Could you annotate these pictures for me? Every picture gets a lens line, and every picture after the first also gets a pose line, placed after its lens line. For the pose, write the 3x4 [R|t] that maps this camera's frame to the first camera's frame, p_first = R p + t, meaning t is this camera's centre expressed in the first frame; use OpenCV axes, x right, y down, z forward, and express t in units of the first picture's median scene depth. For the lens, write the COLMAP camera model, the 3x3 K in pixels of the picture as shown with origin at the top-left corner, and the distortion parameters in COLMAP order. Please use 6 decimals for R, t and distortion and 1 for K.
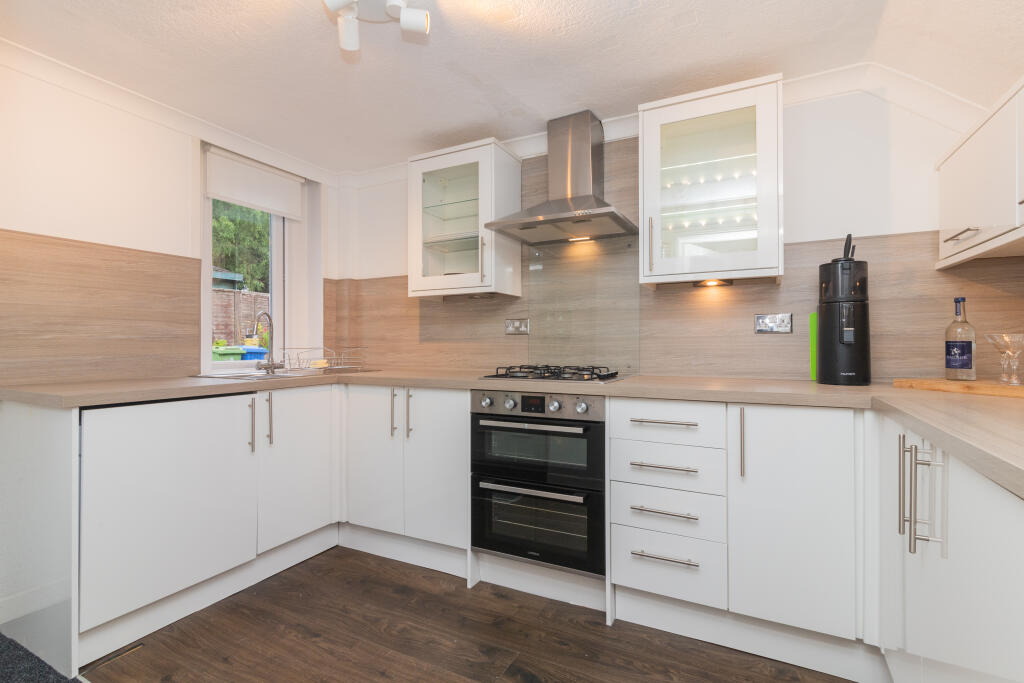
lens RADIAL K [[472.0, 0, 515.3], [0, 472.0, 344.6], [0, 0, 1]] dist [-0.000689, -0.000765]
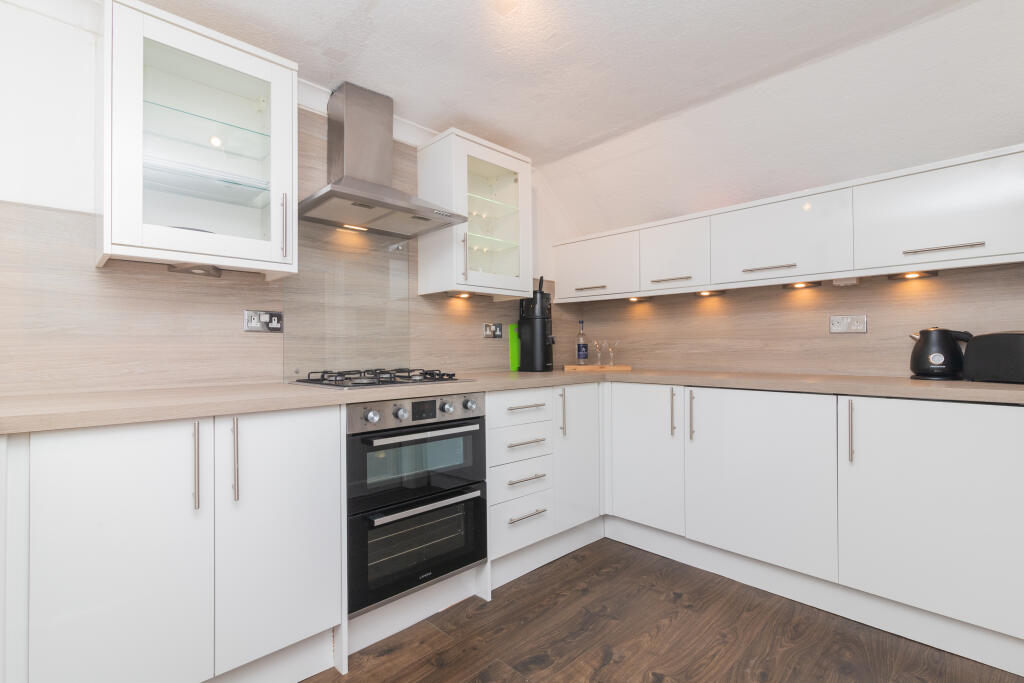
lens RADIAL K [[472.0, 0, 515.3], [0, 472.0, 344.6], [0, 0, 1]] dist [-0.000689, -0.000765]
pose [[0.325978, 0.007633, 0.945347, -0.749546], [0.008026, 0.999909, -0.010841, 0.011438], [-0.945343, 0.011122, 0.325887, 0.529094]]
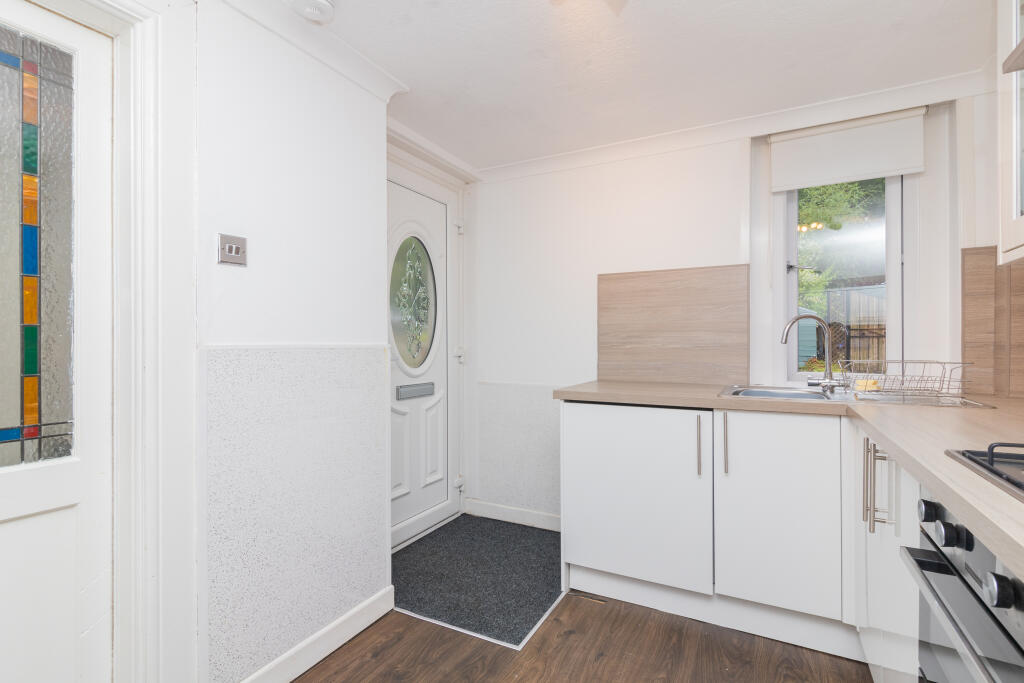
lens RADIAL K [[472.0, 0, 515.3], [0, 472.0, 344.6], [0, 0, 1]] dist [-0.000689, -0.000765]
pose [[-0.017236, 0.003999, -0.999843, 0.359342], [0.000784, 0.999992, 0.003987, -0.027129], [0.999851, -0.000715, -0.017239, 0.665094]]
